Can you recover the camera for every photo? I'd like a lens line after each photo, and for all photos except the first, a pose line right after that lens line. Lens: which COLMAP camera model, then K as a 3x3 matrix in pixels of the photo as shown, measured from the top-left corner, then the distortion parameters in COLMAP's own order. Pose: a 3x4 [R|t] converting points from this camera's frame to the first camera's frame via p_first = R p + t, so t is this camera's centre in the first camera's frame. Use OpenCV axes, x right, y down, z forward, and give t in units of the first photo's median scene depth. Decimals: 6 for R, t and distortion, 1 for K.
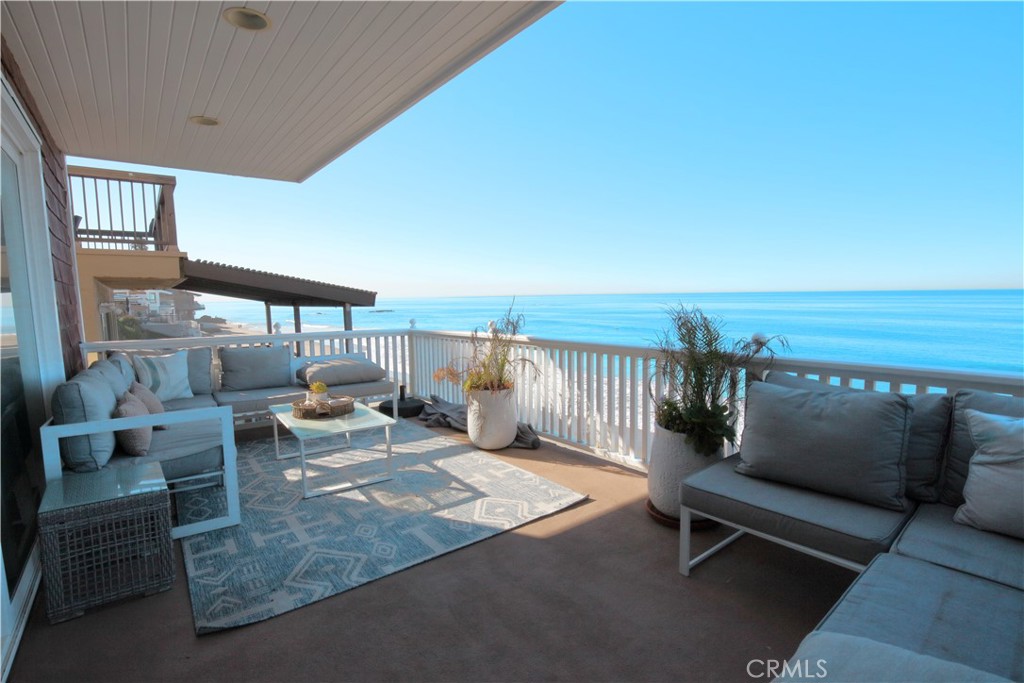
lens RADIAL K [[493.6, 0, 512.6], [0, 493.6, 341.9], [0, 0, 1]] dist [-0.024740, 0.000335]
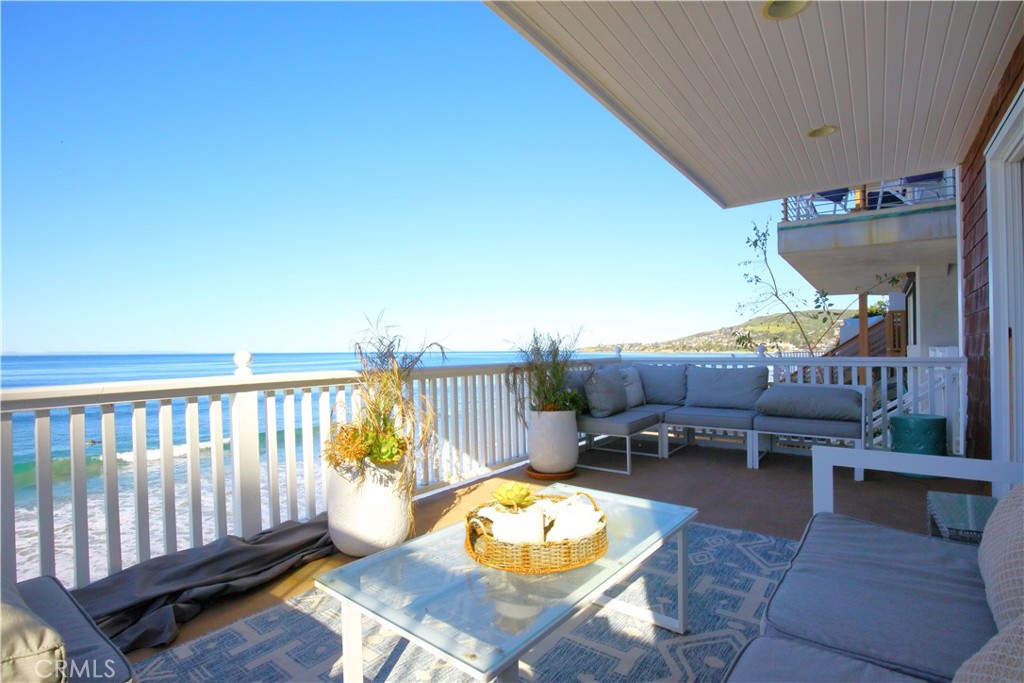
lens RADIAL K [[493.6, 0, 511.1], [0, 493.6, 349.8], [0, 0, 1]] dist [-0.024740, 0.000335]
pose [[-0.264691, 0.017546, 0.964174, -1.074282], [0.098495, 0.995098, 0.008931, -0.038722], [-0.959290, 0.097330, -0.265121, 1.527345]]
